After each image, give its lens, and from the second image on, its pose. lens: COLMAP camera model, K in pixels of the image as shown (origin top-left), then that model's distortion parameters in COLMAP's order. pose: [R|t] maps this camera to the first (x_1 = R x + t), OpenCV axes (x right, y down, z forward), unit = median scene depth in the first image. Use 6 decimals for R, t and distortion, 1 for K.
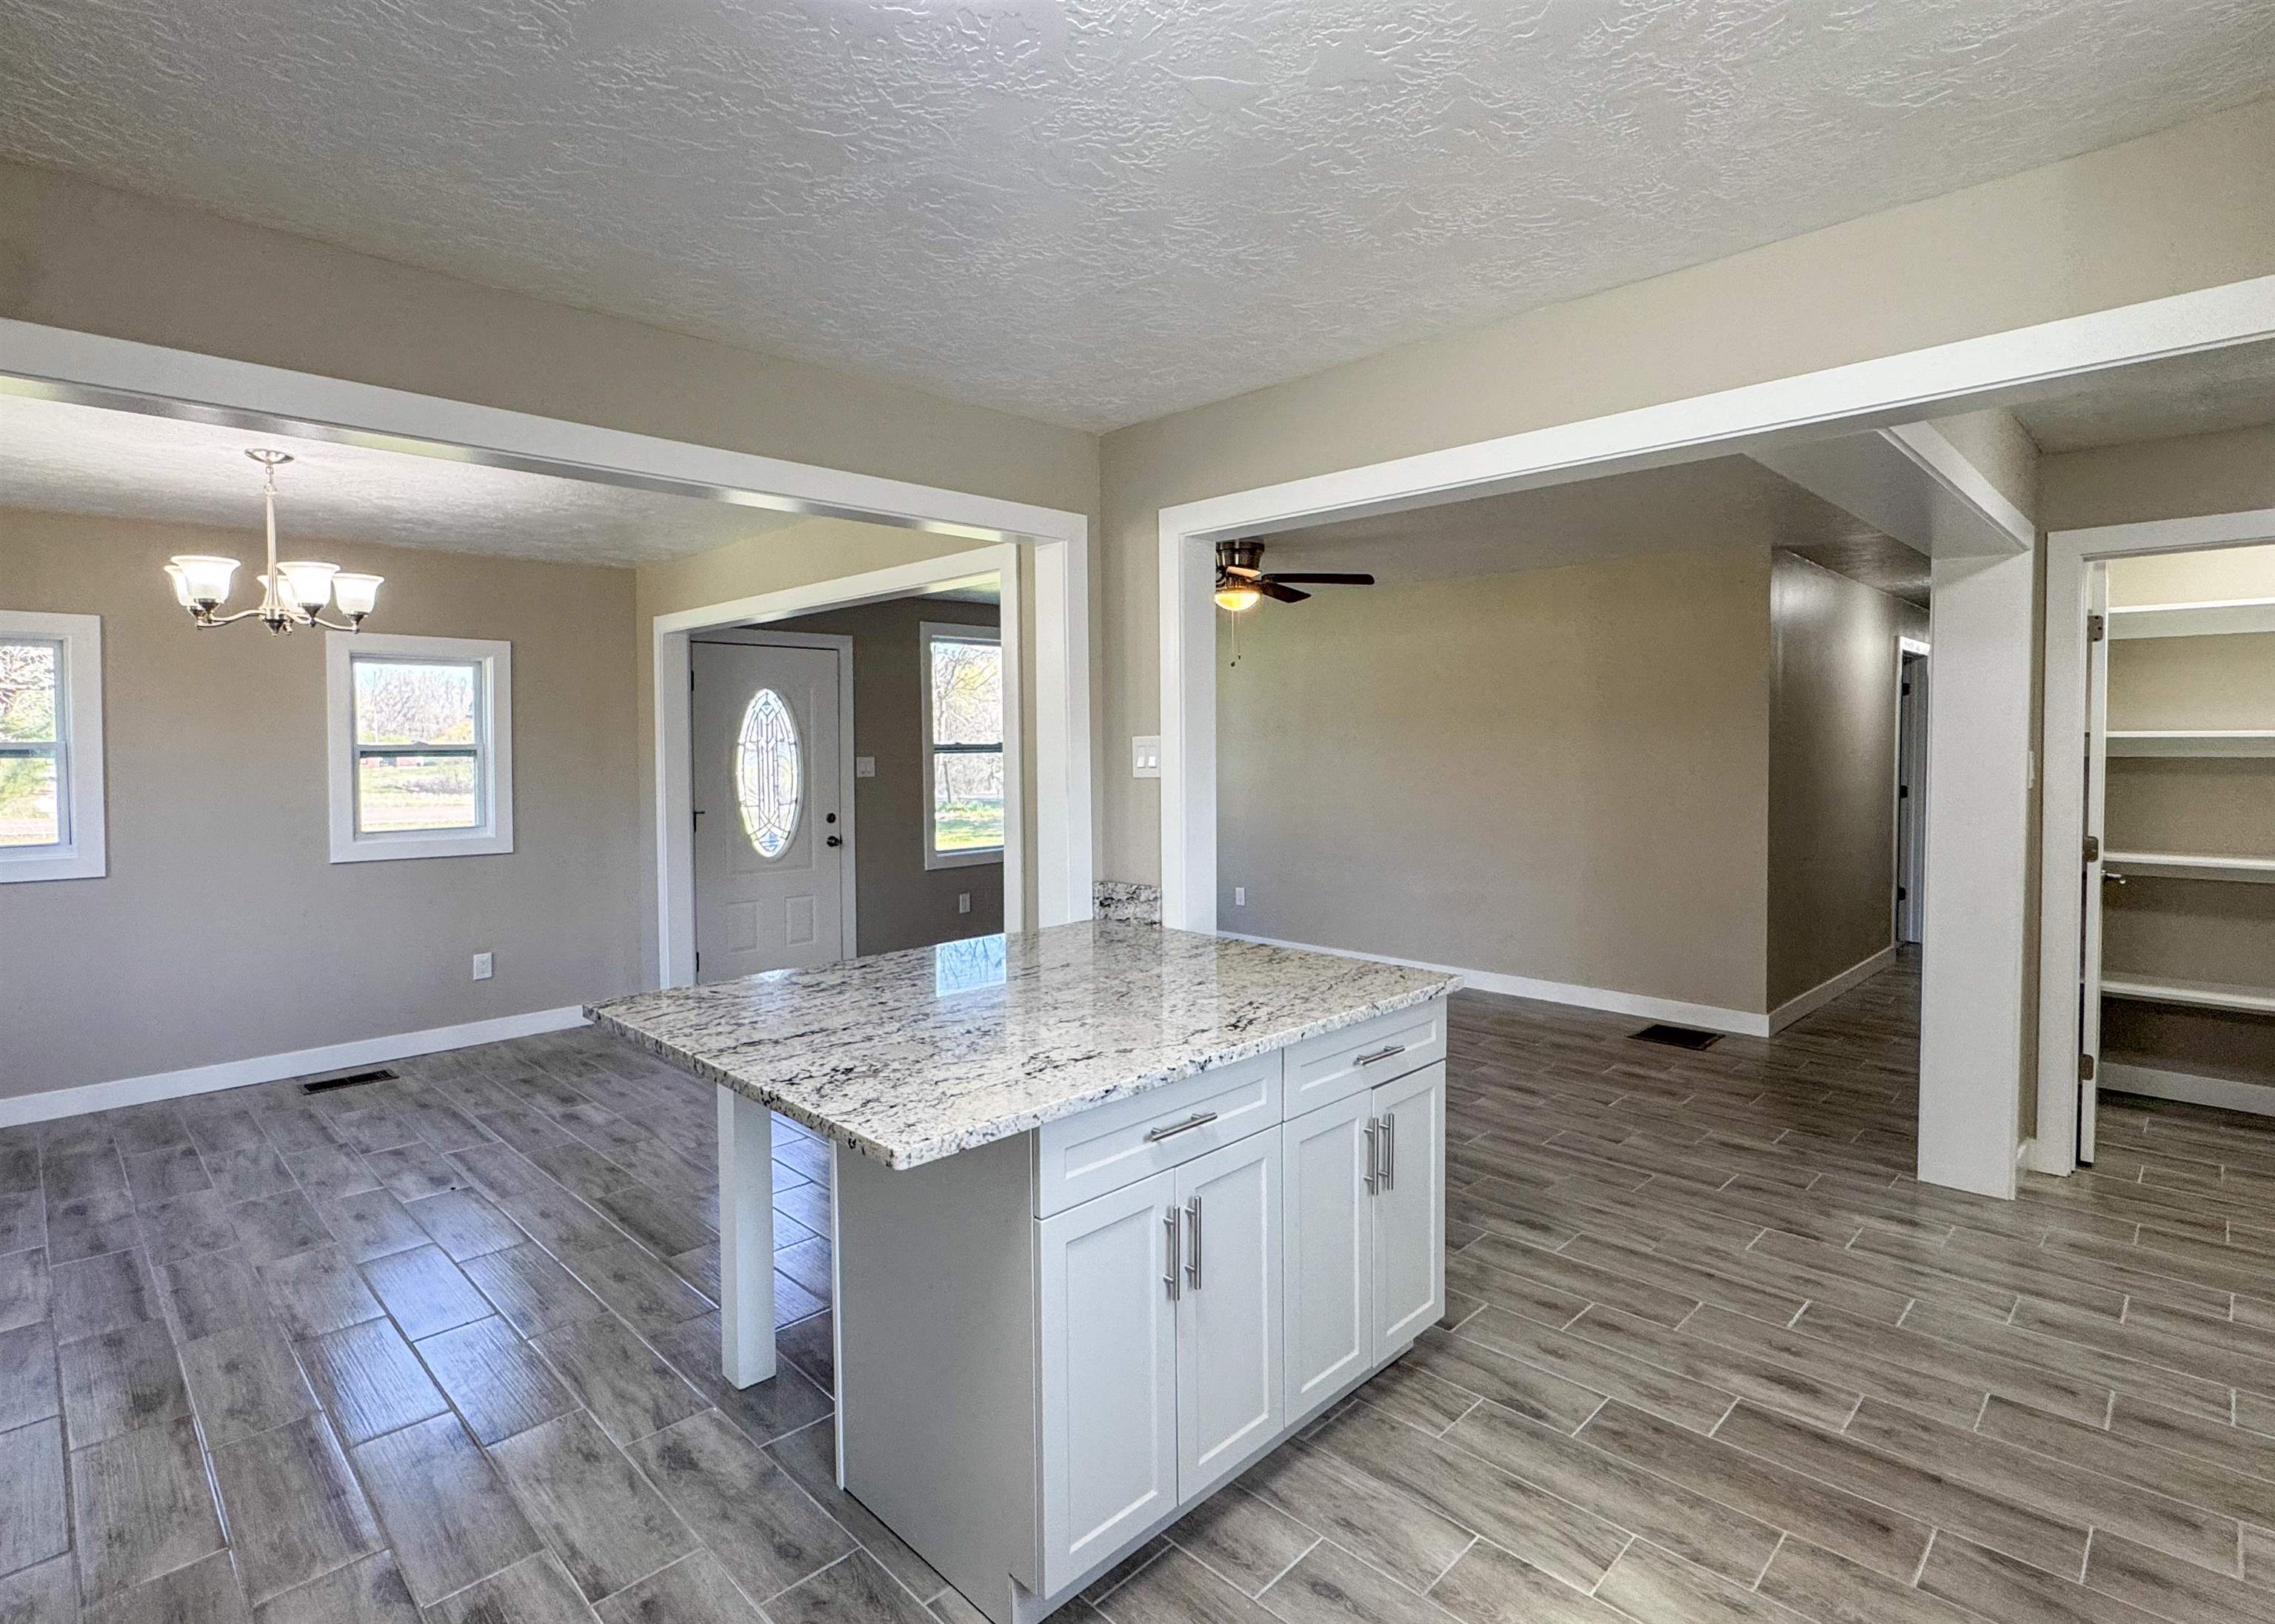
lens RADIAL K [[1113.8, 0, 1140.9], [0, 1113.8, 772.6], [0, 0, 1]] dist [-0.003884, -0.001122]
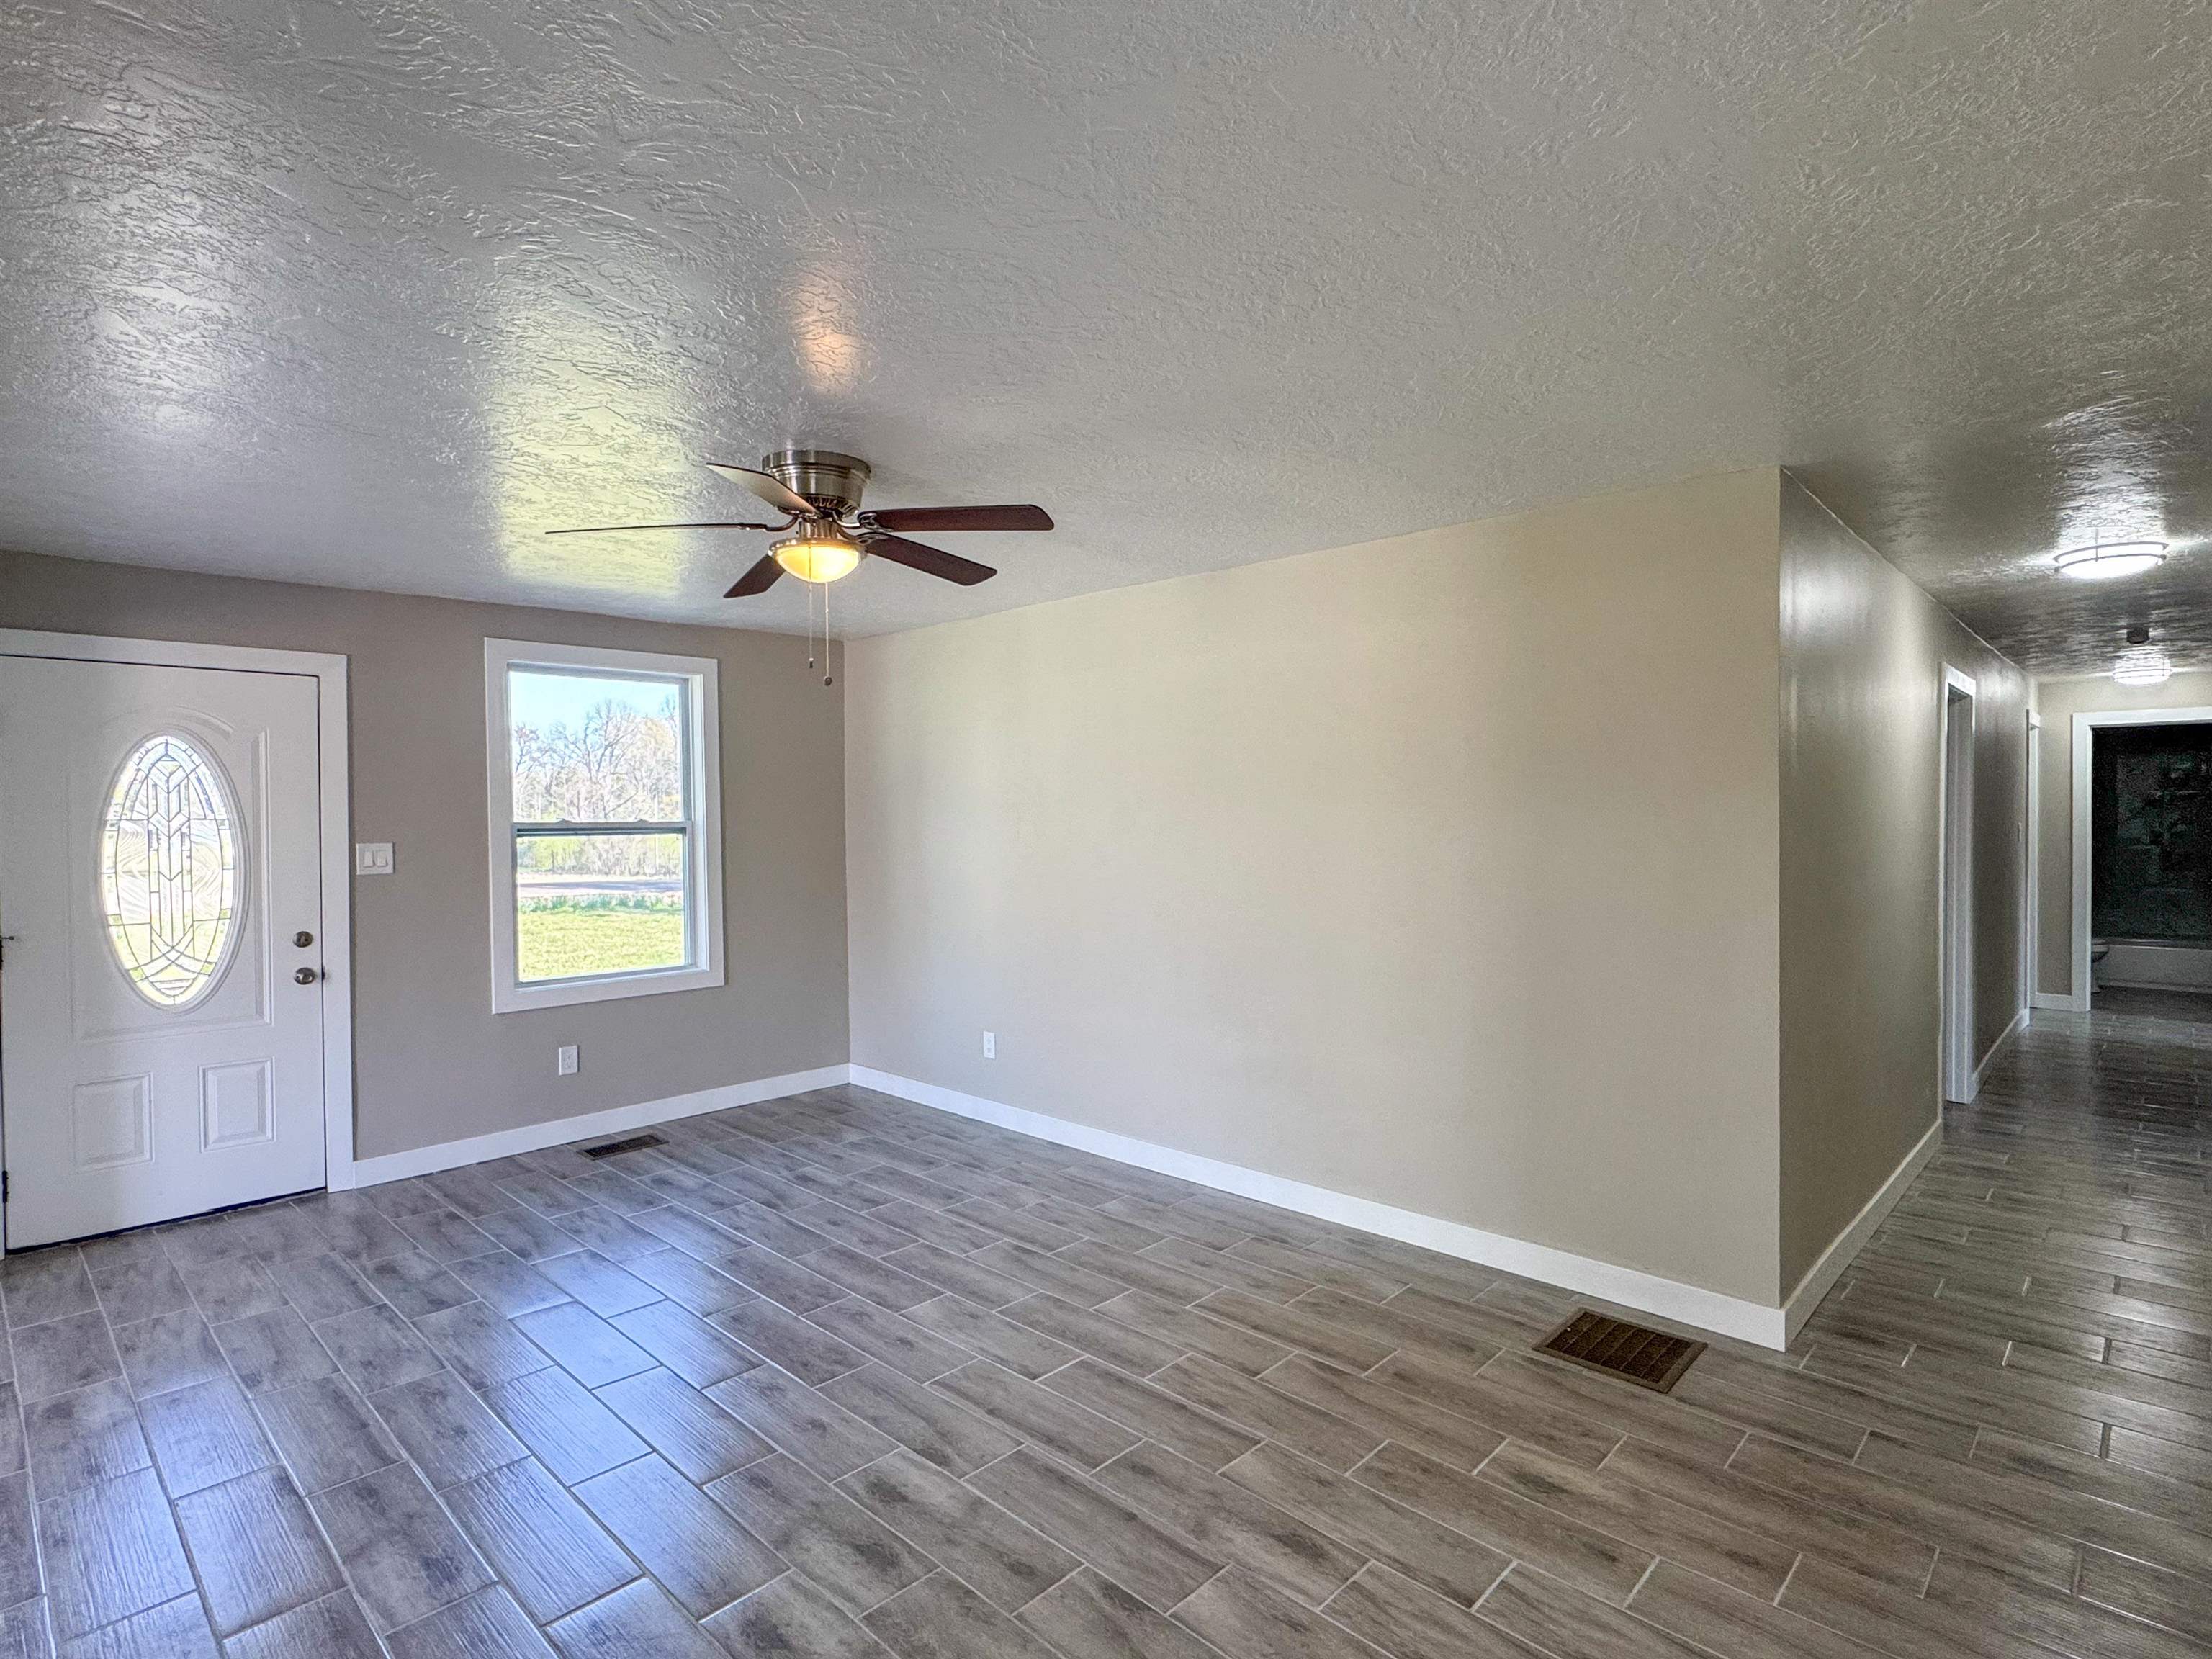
lens RADIAL K [[1122.2, 0, 1106.0], [0, 1122.2, 829.5], [0, 0, 1]] dist [-0.002218, 0.000340]
pose [[0.999904, -0.001020, 0.013806, 0.263035], [0.001233, 0.999881, -0.015359, -0.017946], [-0.013789, 0.015374, 0.999787, 0.533406]]
